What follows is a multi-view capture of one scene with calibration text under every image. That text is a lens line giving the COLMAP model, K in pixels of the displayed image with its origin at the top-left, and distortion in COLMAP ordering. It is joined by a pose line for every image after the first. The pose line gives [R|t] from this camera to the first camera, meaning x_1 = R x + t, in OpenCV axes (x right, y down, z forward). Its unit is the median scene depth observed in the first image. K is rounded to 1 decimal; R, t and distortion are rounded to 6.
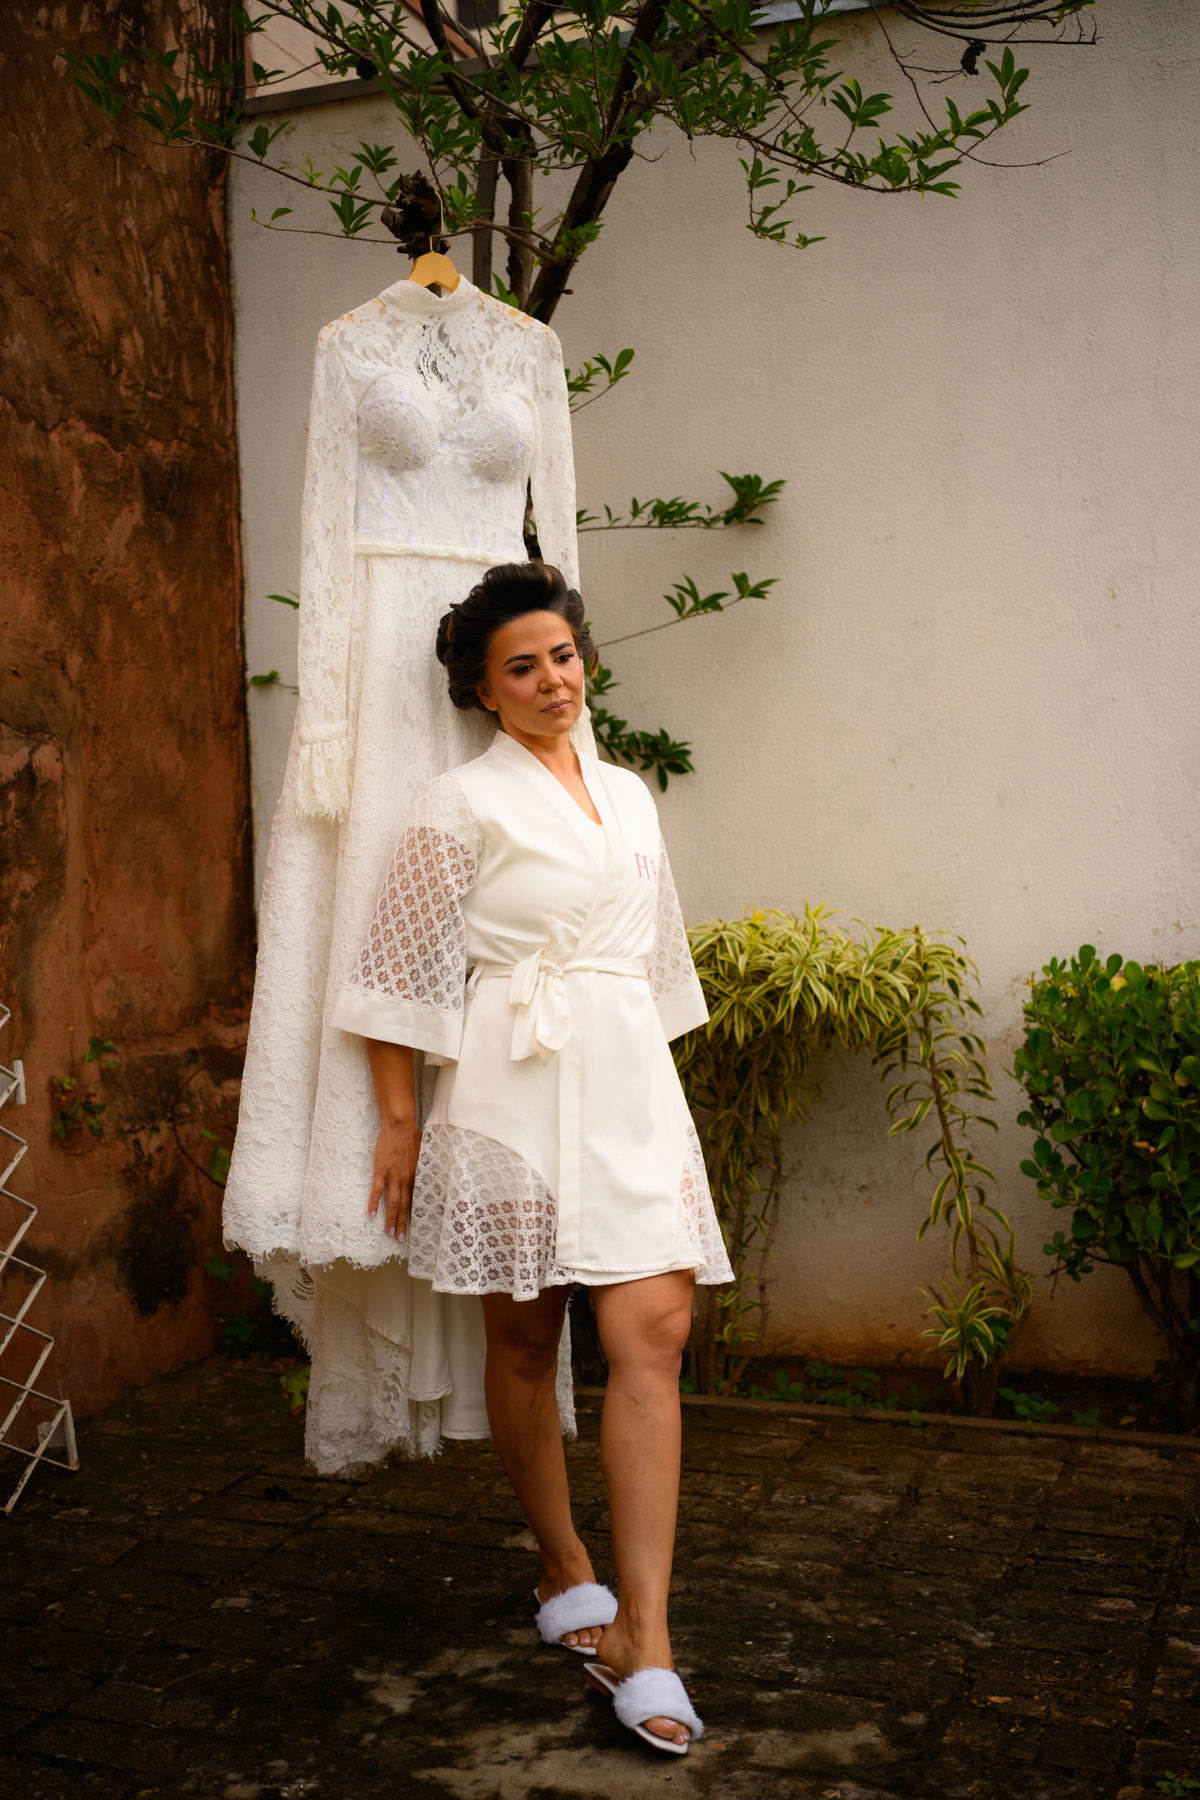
lens RADIAL K [[1952.4, 0, 595.4], [0, 1952.4, 923.3], [0, 0, 1]] dist [0.013313, 0.001183]
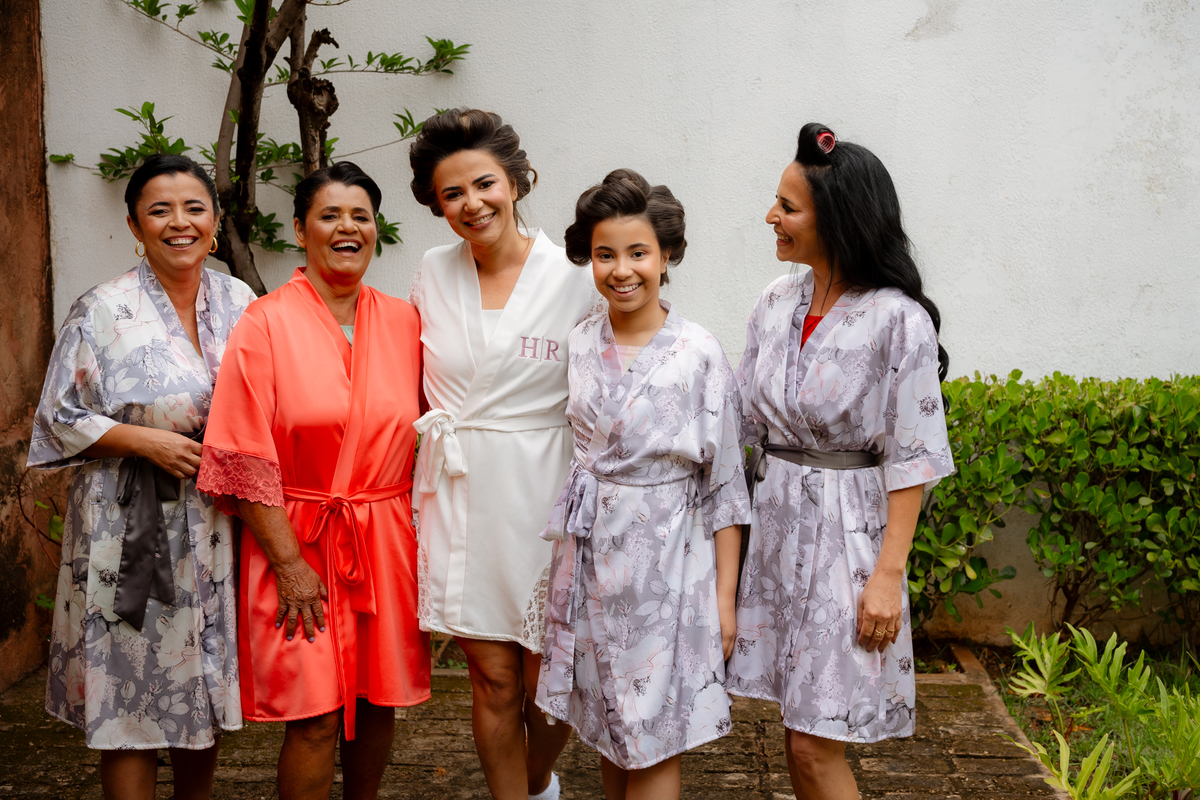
lens RADIAL K [[1450.0, 0, 600.0], [0, 1450.0, 400.0], [0, 0, 1]] dist [0.024420, -0.030269]
pose [[0.942265, -0.012605, 0.334631, -0.173100], [-0.010260, 0.997736, 0.066472, -0.035100], [-0.334711, -0.066067, 0.940002, -0.065865]]
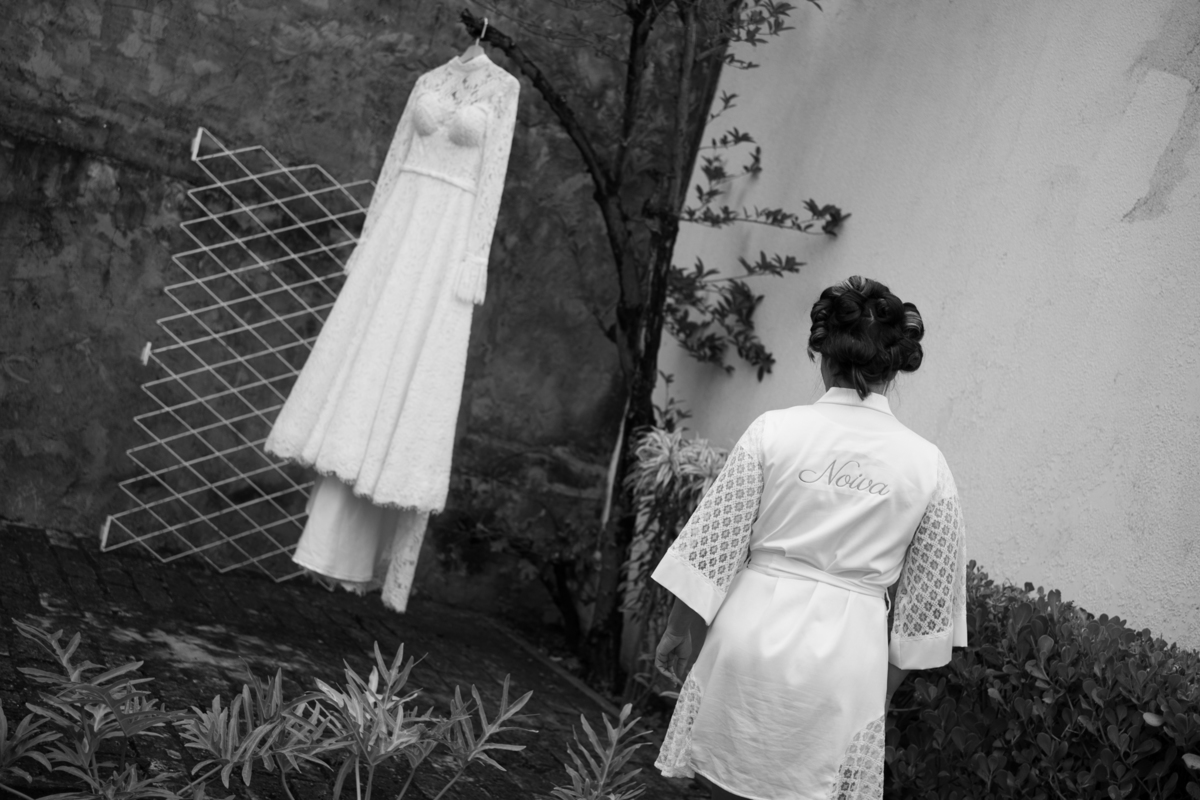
lens RADIAL K [[1450.0, 0, 600.0], [0, 1450.0, 400.0], [0, 0, 1]] dist [0.024420, -0.030269]
pose [[0.713633, 0.246725, -0.655633, 0.786538], [-0.320703, 0.947151, 0.007354, -0.017661], [0.622798, 0.205016, 0.755044, -0.026717]]
